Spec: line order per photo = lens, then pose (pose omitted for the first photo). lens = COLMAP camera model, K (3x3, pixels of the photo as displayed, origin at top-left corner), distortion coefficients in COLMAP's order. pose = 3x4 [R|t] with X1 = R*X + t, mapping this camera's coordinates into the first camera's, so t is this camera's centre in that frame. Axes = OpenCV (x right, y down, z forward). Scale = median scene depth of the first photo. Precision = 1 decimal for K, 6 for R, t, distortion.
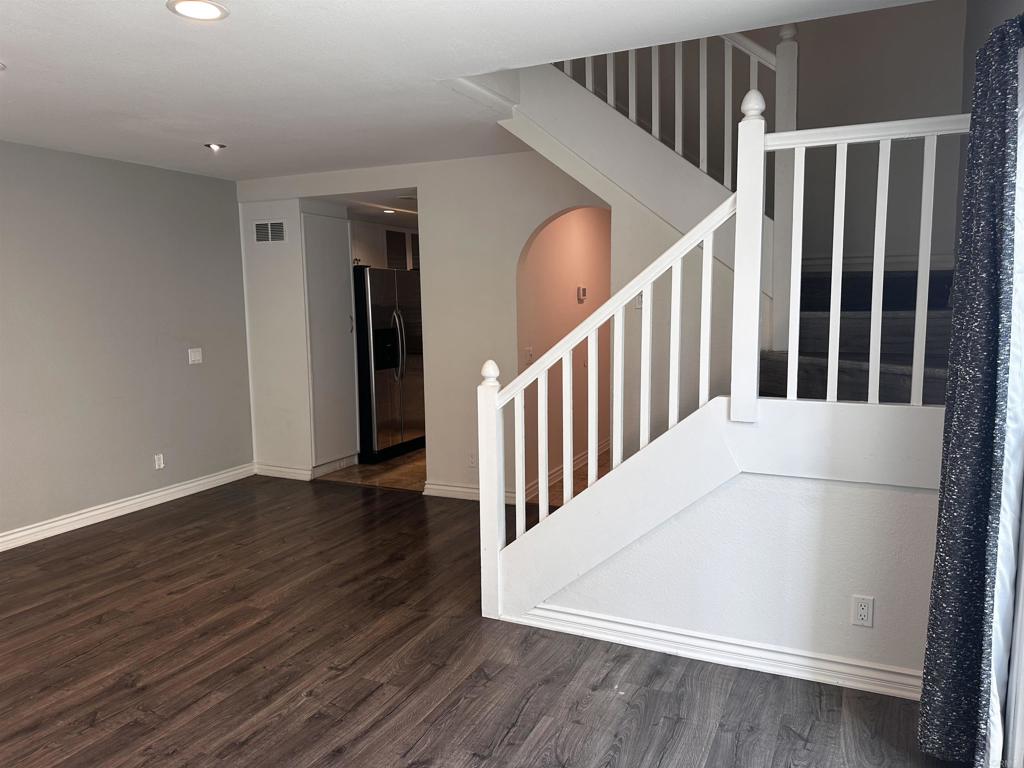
lens RADIAL K [[726.6, 0, 512.0], [0, 726.6, 384.0], [0, 0, 1]] dist [-0.005589, -0.002810]
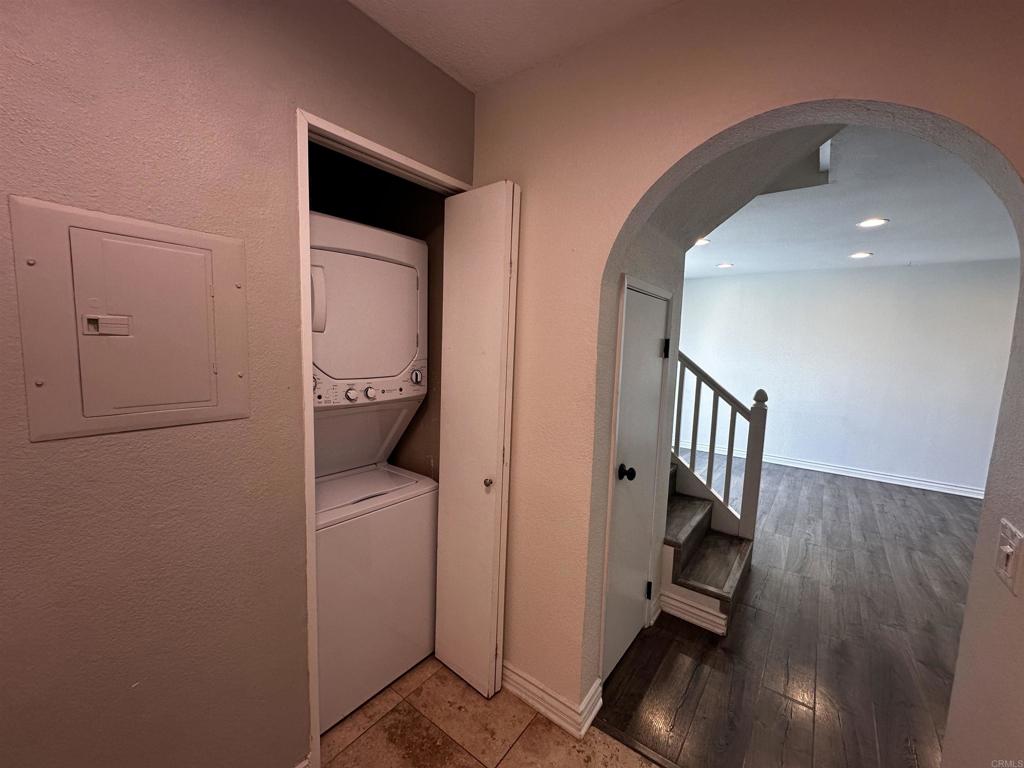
lens RADIAL K [[408.3, 0, 512.0], [0, 408.3, 384.0], [0, 0, 1]] dist [-0.002264, -0.000221]
pose [[-0.977701, -0.037146, 0.206690, 0.320222], [0.007797, 0.977132, 0.212493, -0.247930], [-0.209856, 0.209366, -0.955053, 2.092289]]
